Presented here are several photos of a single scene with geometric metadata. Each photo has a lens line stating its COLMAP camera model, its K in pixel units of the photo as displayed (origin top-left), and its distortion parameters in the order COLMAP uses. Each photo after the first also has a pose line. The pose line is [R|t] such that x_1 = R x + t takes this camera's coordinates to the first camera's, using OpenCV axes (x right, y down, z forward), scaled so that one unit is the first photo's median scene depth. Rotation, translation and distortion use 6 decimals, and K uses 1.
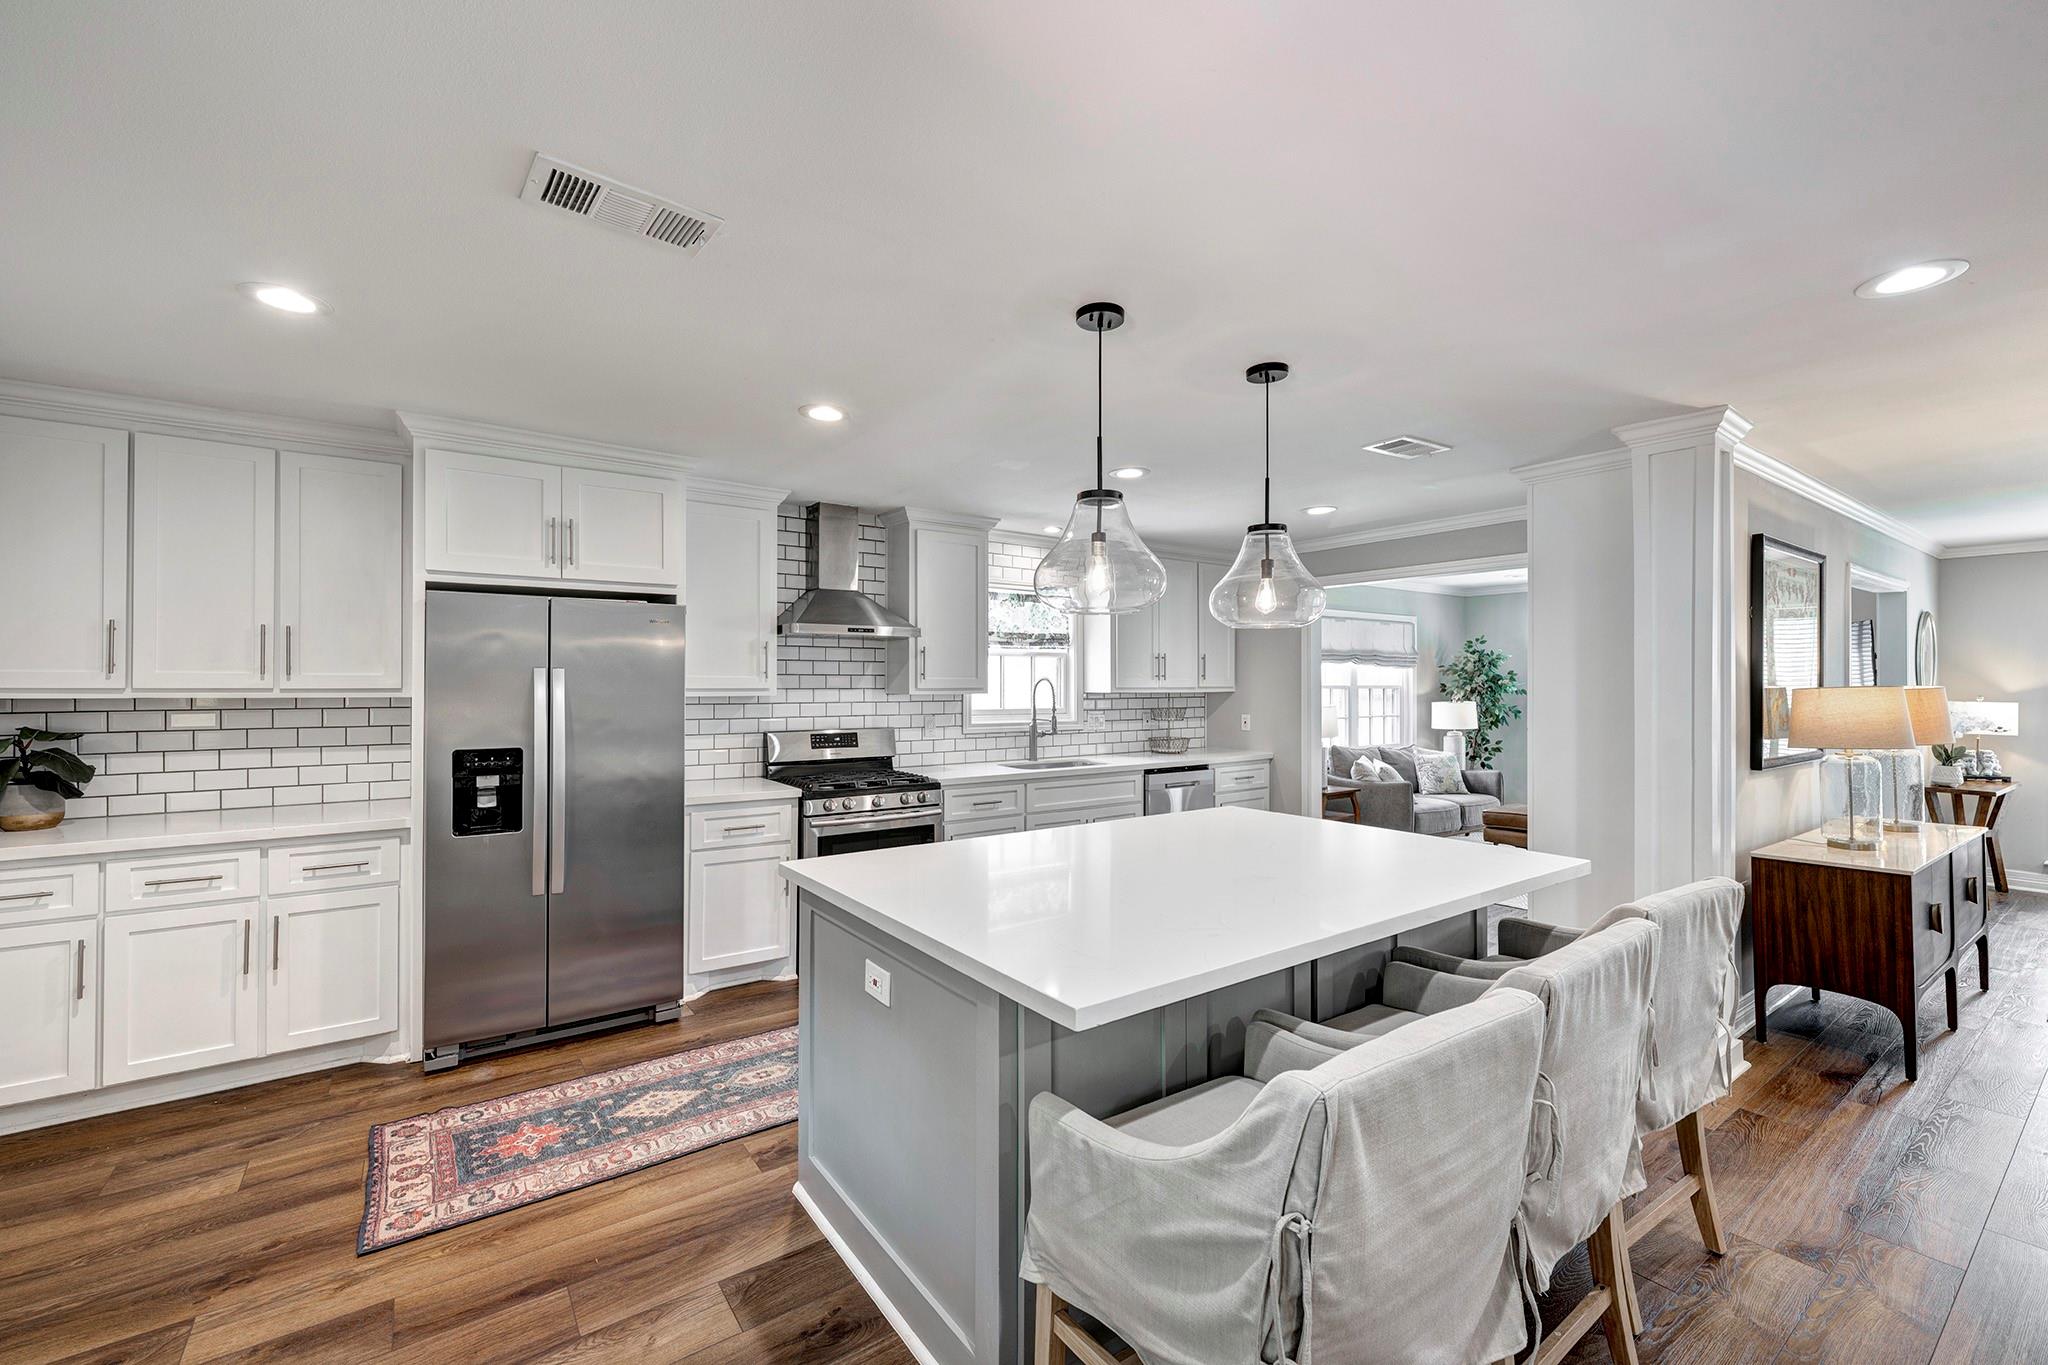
lens RADIAL K [[847.9, 0, 1020.4], [0, 847.9, 666.8], [0, 0, 1]] dist [-0.000997, -0.000235]
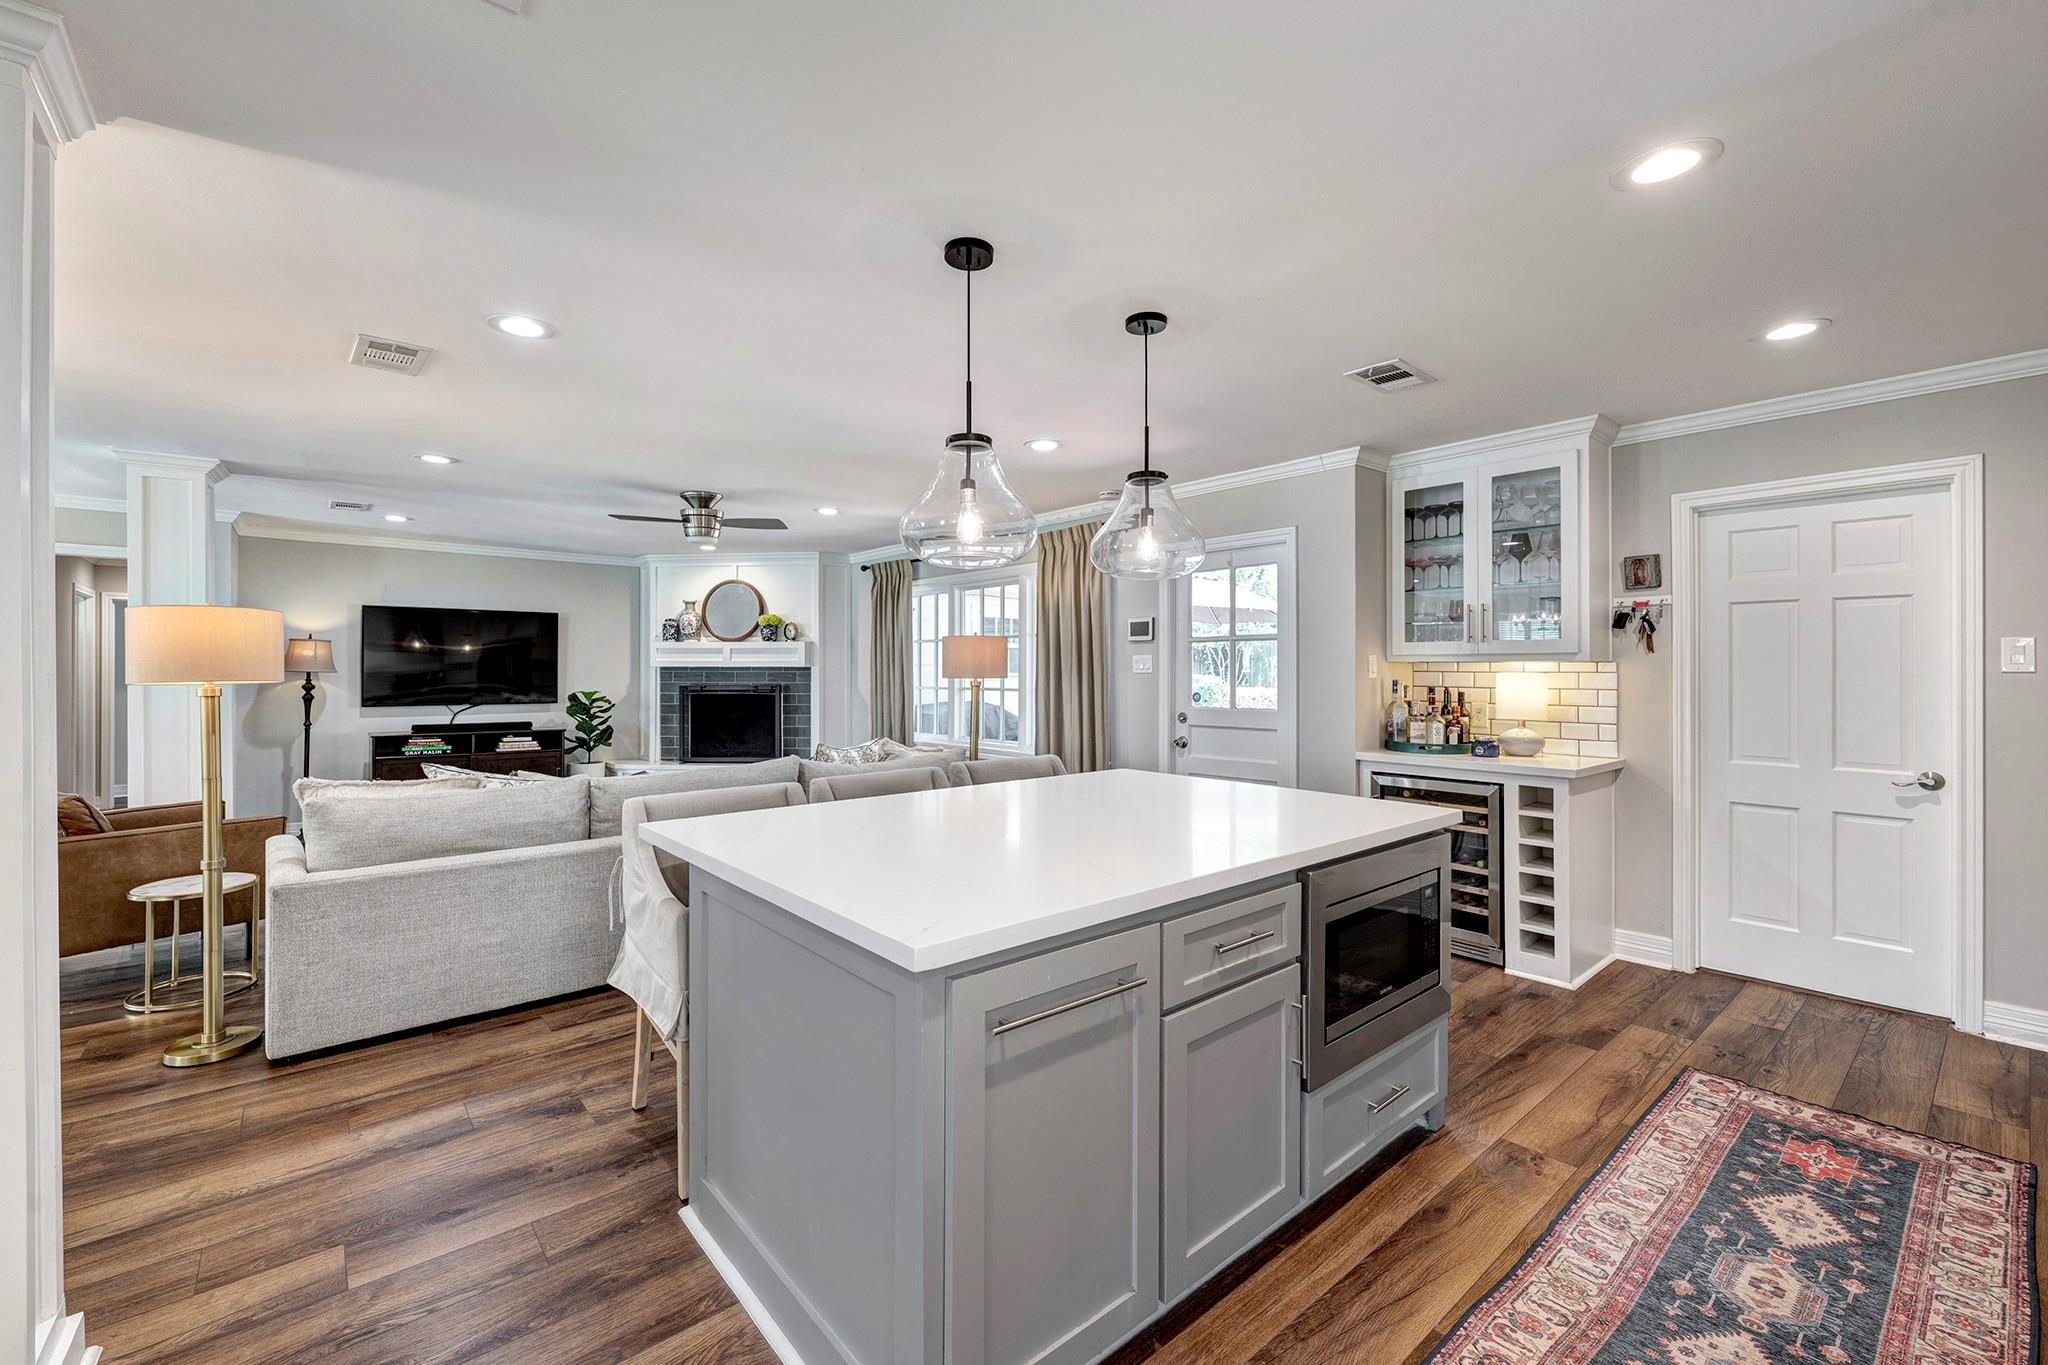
lens RADIAL K [[847.9, 0, 1020.4], [0, 847.9, 666.8], [0, 0, 1]] dist [-0.000997, -0.000235]
pose [[-0.996480, -0.000920, -0.083827, 0.298191], [0.001472, 0.999594, -0.028470, 0.075557], [0.083820, -0.028493, -0.996074, 1.763138]]
